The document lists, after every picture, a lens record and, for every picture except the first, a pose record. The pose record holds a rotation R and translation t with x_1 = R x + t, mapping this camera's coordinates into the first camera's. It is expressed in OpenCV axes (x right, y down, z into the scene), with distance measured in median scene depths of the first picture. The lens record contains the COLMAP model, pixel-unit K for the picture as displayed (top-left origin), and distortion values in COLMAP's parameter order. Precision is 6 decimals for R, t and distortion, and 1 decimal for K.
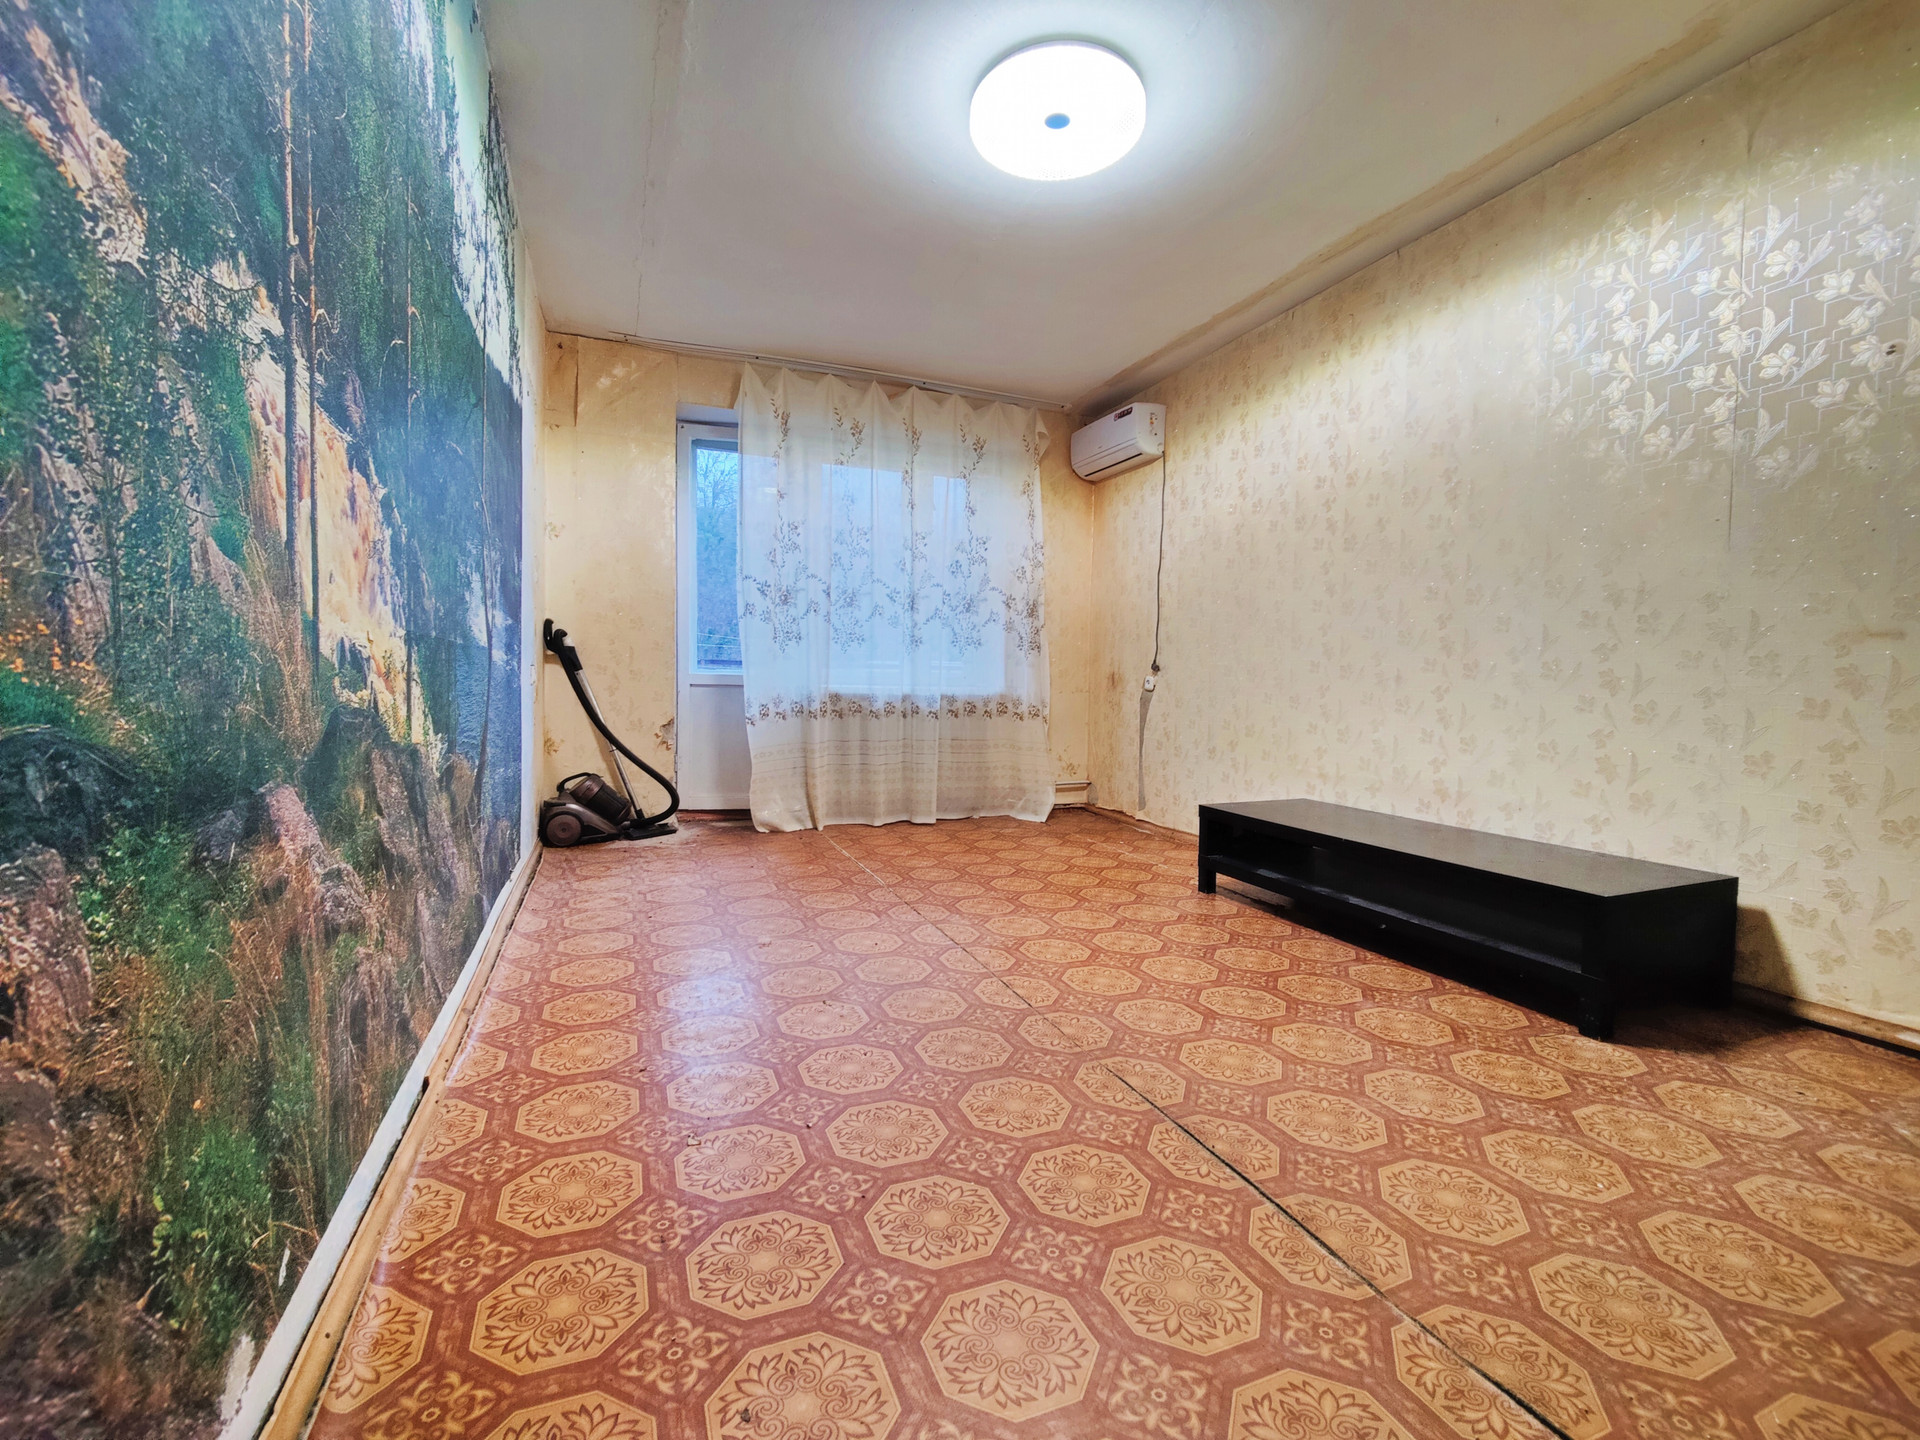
lens RADIAL K [[847.7, 0, 952.2], [0, 847.7, 719.0], [0, 0, 1]] dist [0.033675, -0.028497]
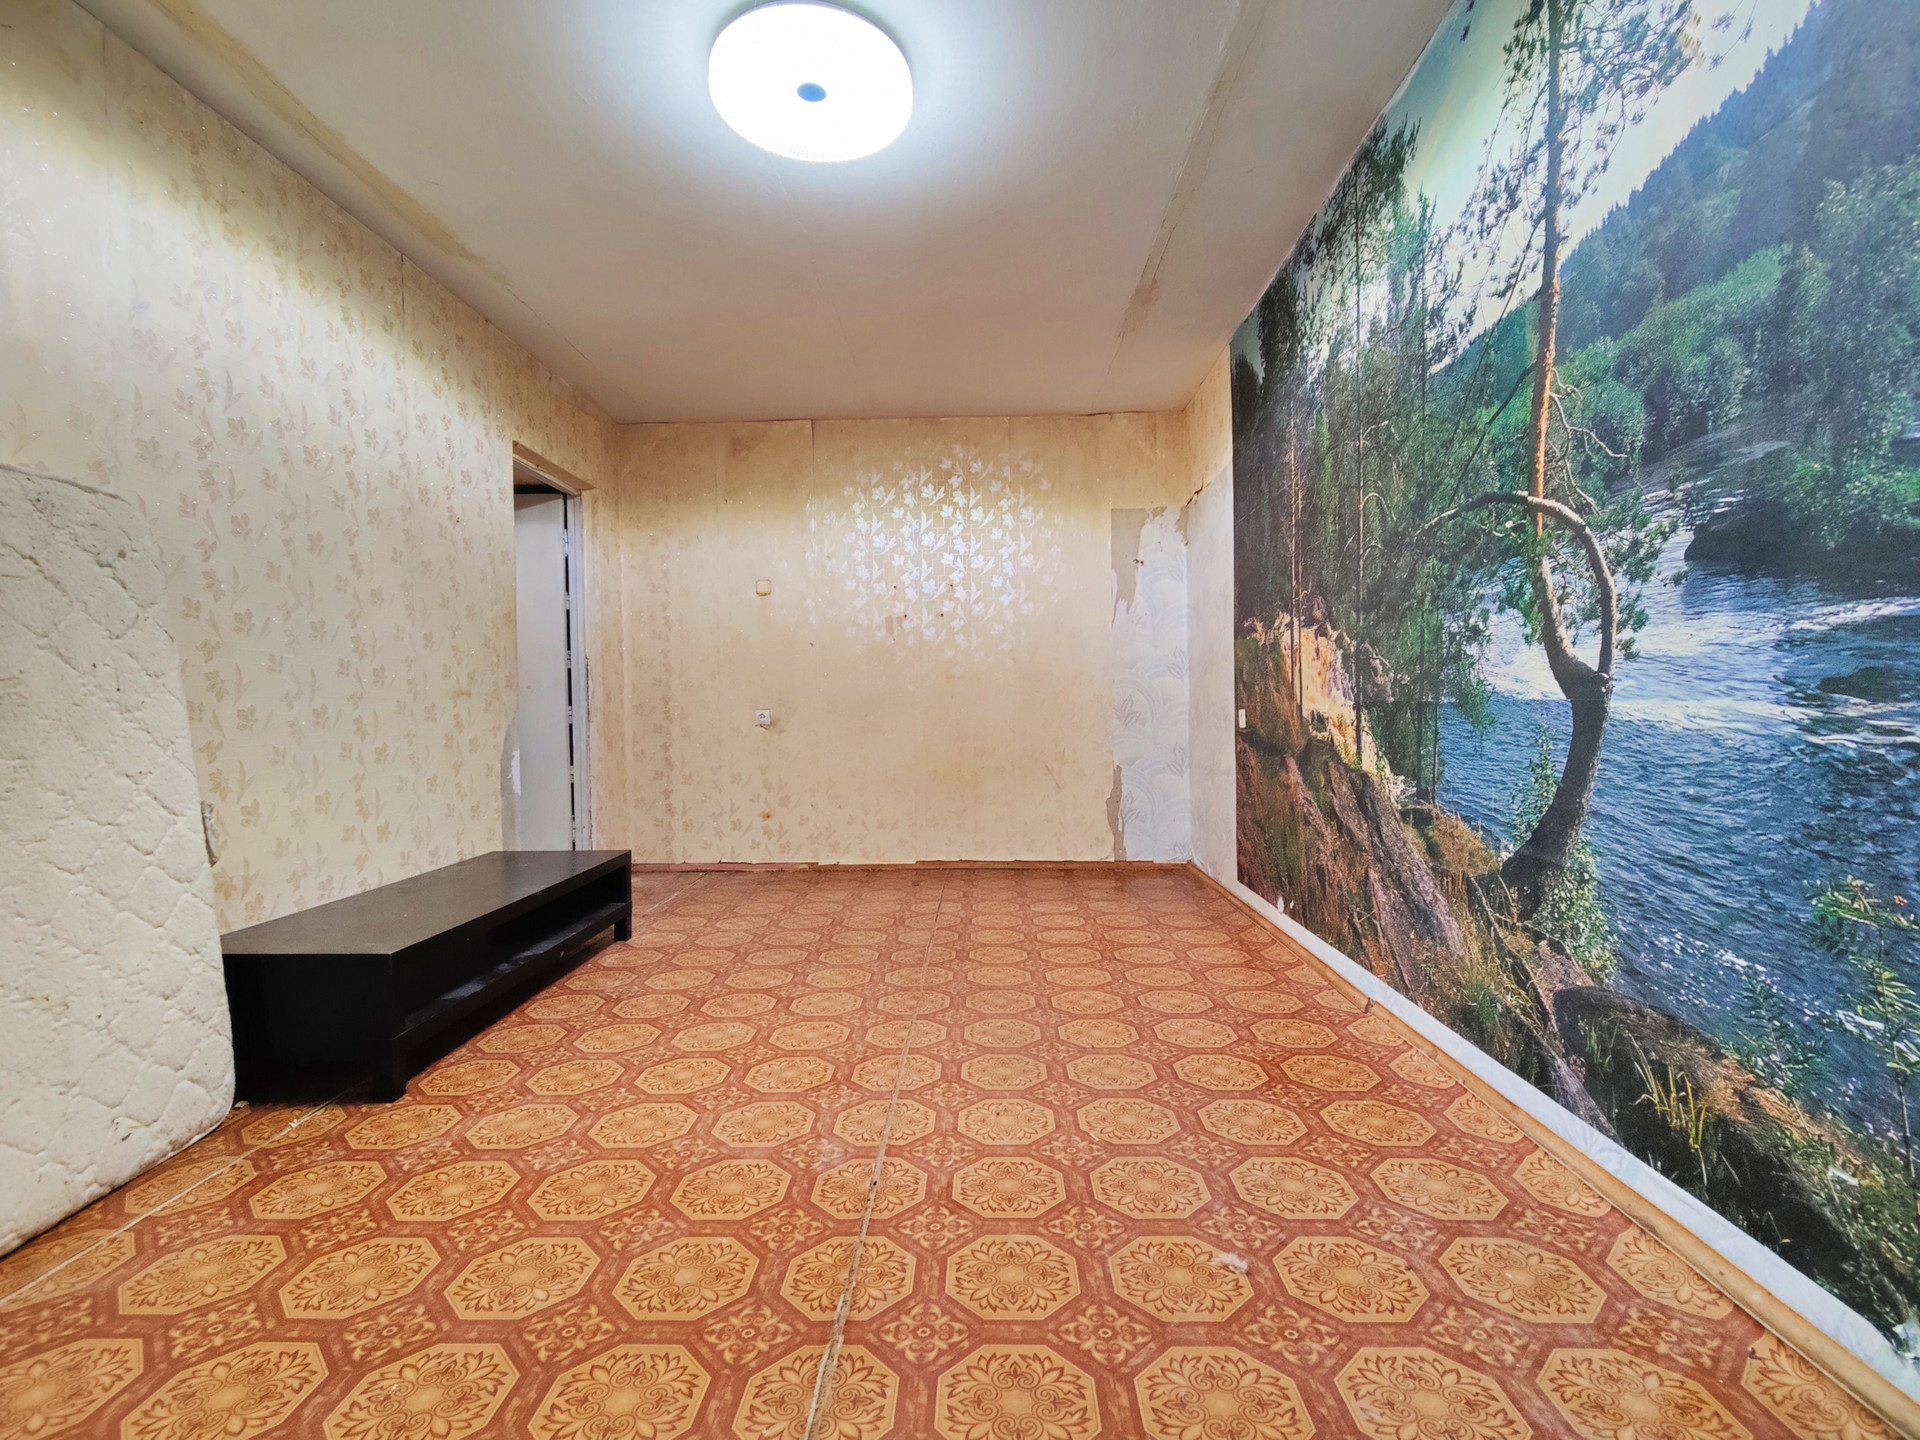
lens RADIAL K [[848.1, 0, 954.5], [0, 848.1, 714.9], [0, 0, 1]] dist [0.018065, -0.013864]
pose [[-0.912092, -0.007124, 0.409924, -0.374459], [0.018173, 0.998164, 0.057782, -0.117222], [-0.409583, 0.060152, -0.910288, 1.778779]]
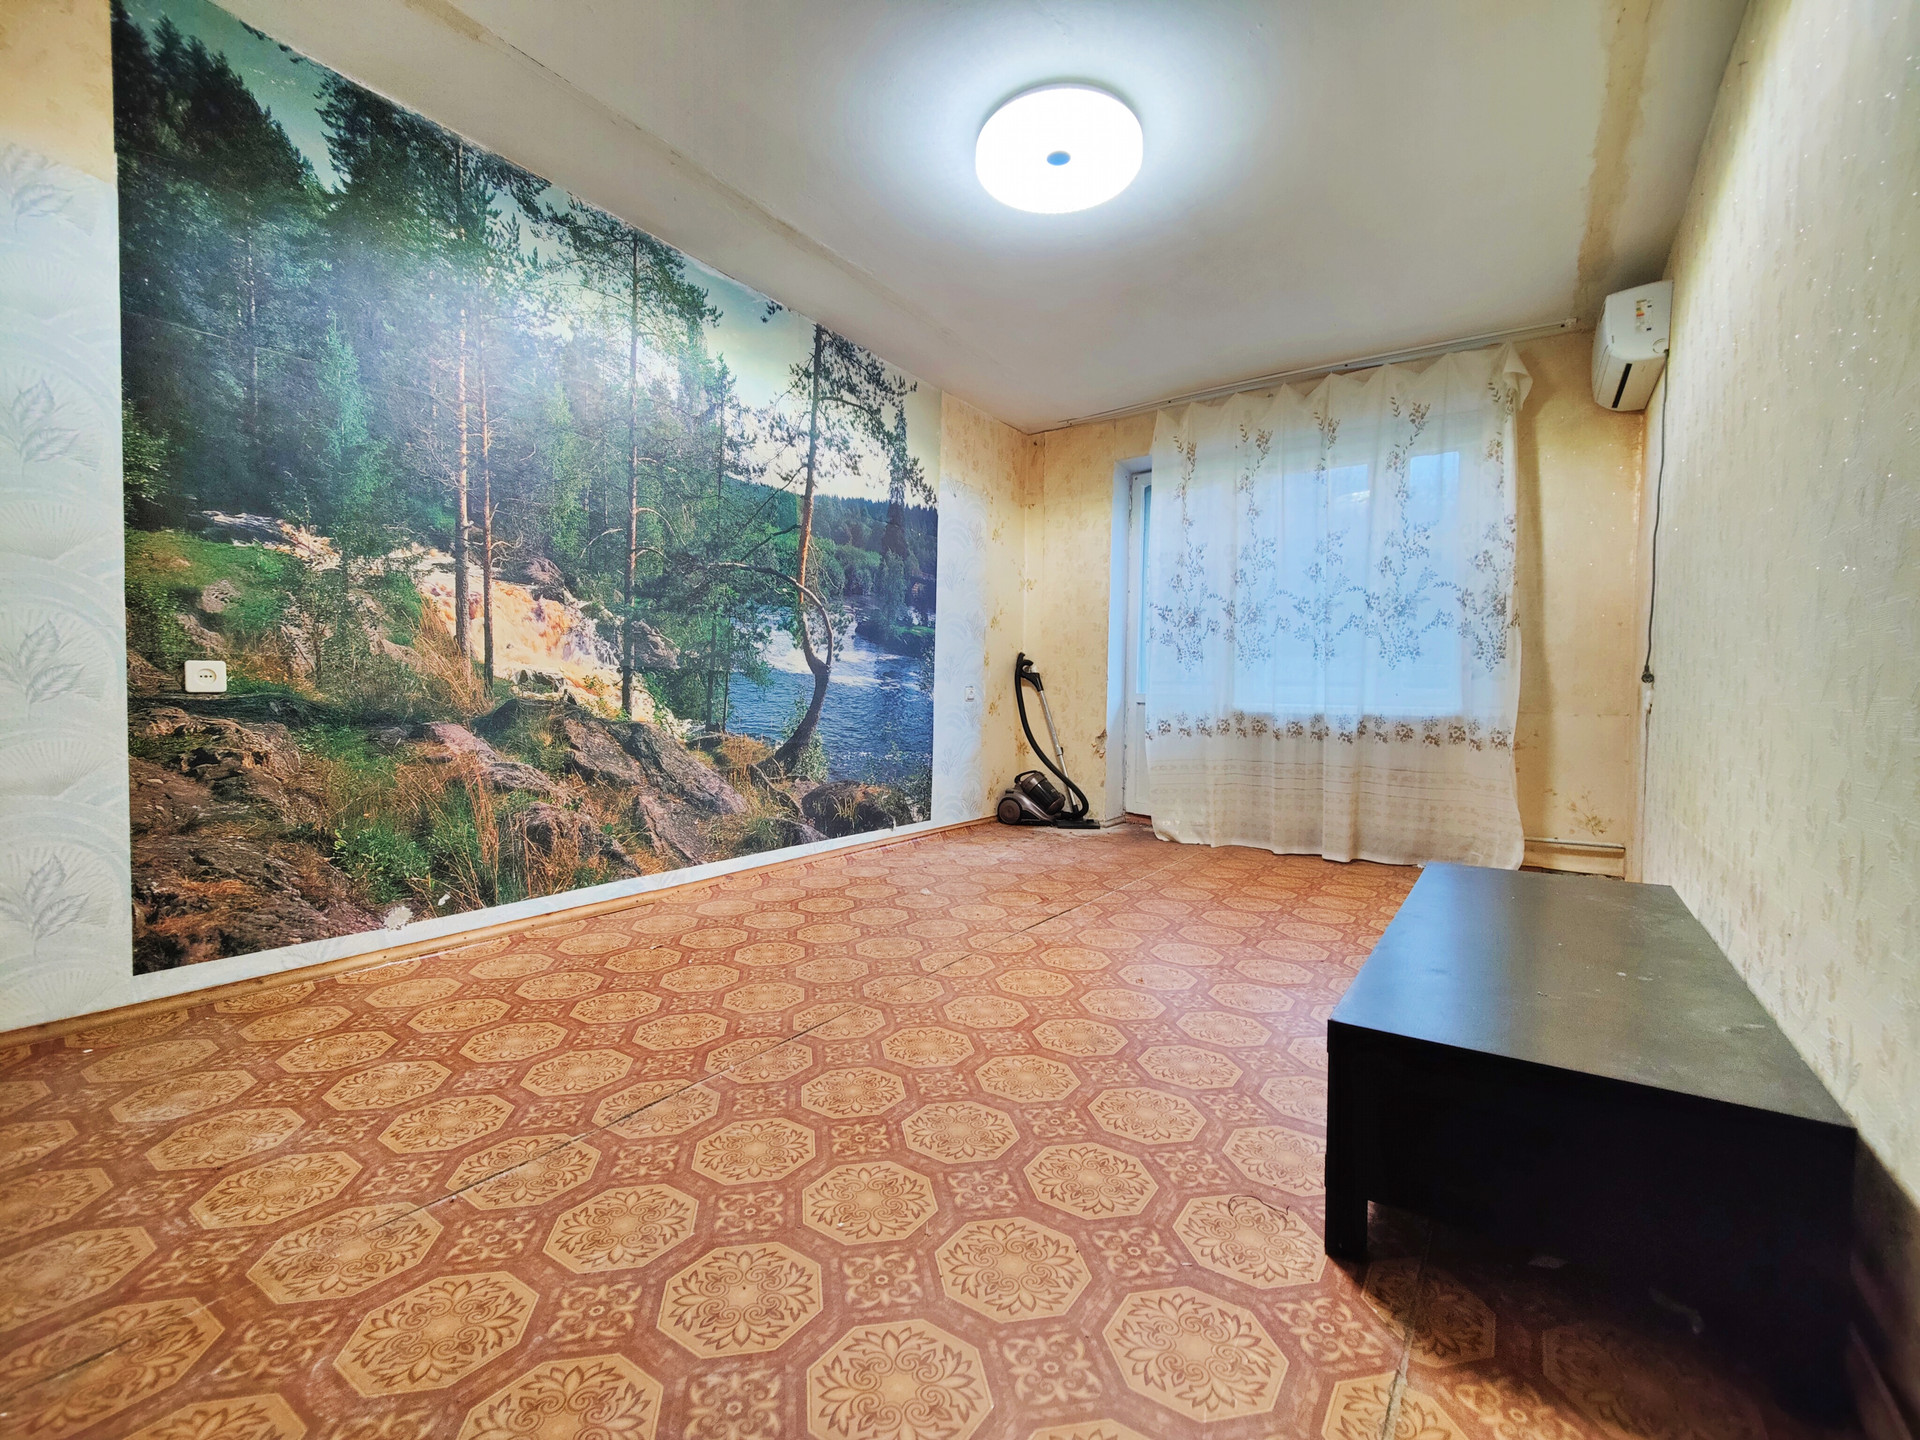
lens RADIAL K [[847.7, 0, 952.2], [0, 847.7, 719.0], [0, 0, 1]] dist [0.033675, -0.028497]
pose [[0.536049, 0.015656, -0.844042, 0.958367], [-0.044873, 0.998943, -0.009970, 0.006302], [0.842994, 0.043219, 0.536185, 0.353625]]
